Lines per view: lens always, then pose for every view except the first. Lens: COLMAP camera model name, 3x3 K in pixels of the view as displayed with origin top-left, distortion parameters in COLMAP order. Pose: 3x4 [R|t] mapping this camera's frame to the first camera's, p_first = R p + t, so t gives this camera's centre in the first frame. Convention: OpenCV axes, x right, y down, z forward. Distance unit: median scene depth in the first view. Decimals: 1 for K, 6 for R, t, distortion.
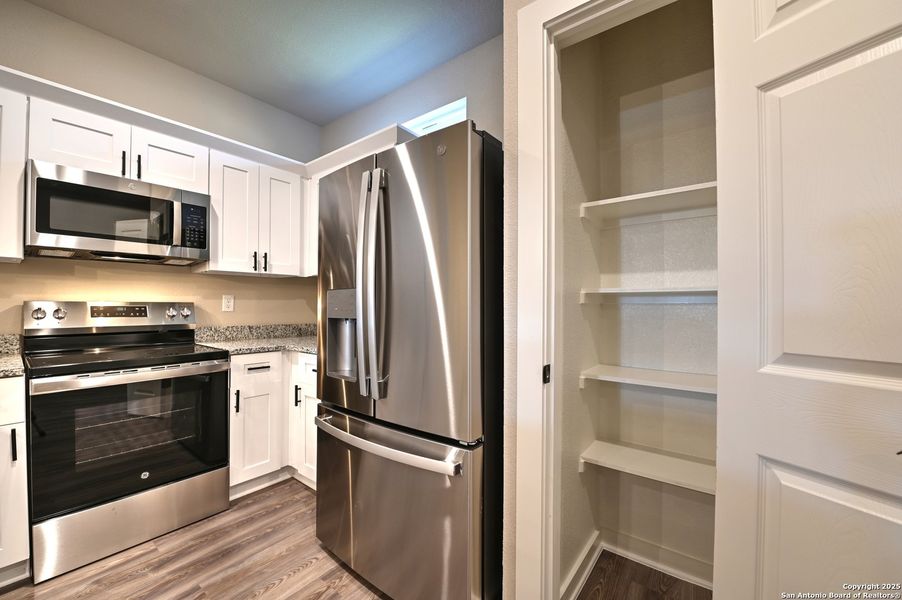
lens RADIAL K [[363.6, 0, 451.2], [0, 363.6, 302.3], [0, 0, 1]] dist [-0.018713, -0.000234]
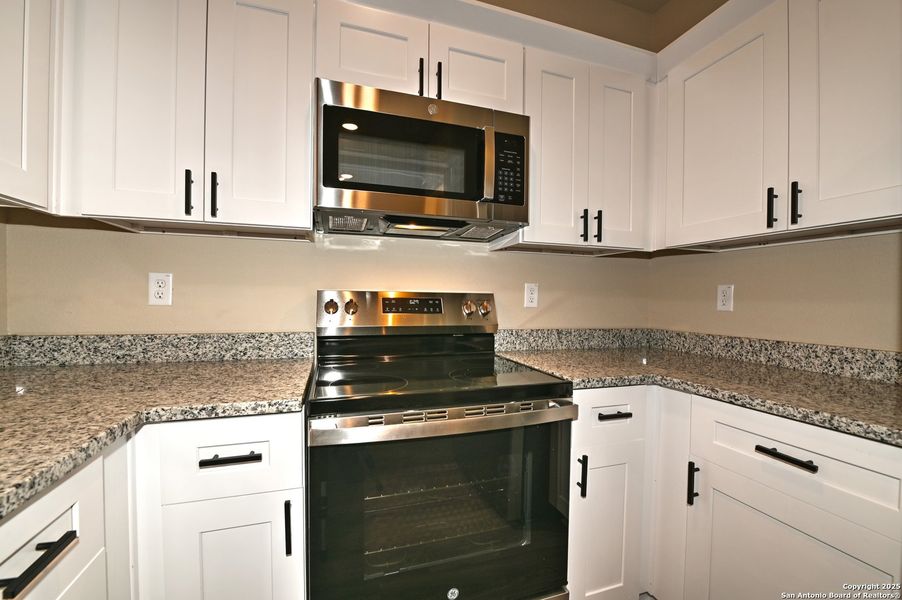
lens RADIAL K [[363.6, 0, 451.2], [0, 363.6, 302.3], [0, 0, 1]] dist [-0.018713, -0.000234]
pose [[0.829992, 0.014213, -0.557594, -0.459305], [-0.006625, 0.999856, 0.015625, 0.007329], [0.557736, -0.009274, 0.829966, 0.441934]]
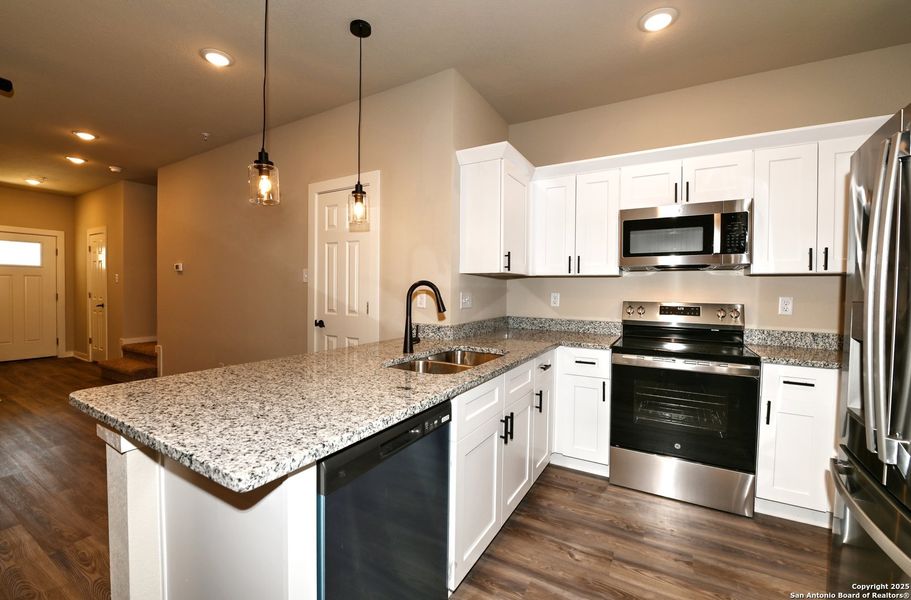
lens RADIAL K [[379.9, 0, 451.5], [0, 379.9, 296.6], [0, 0, 1]] dist [-0.015260, -0.000061]
pose [[0.133936, 0.018974, -0.990808, 0.266768], [-0.006598, 0.999812, 0.018254, -0.041974], [0.990968, 0.004093, 0.134036, 0.042931]]
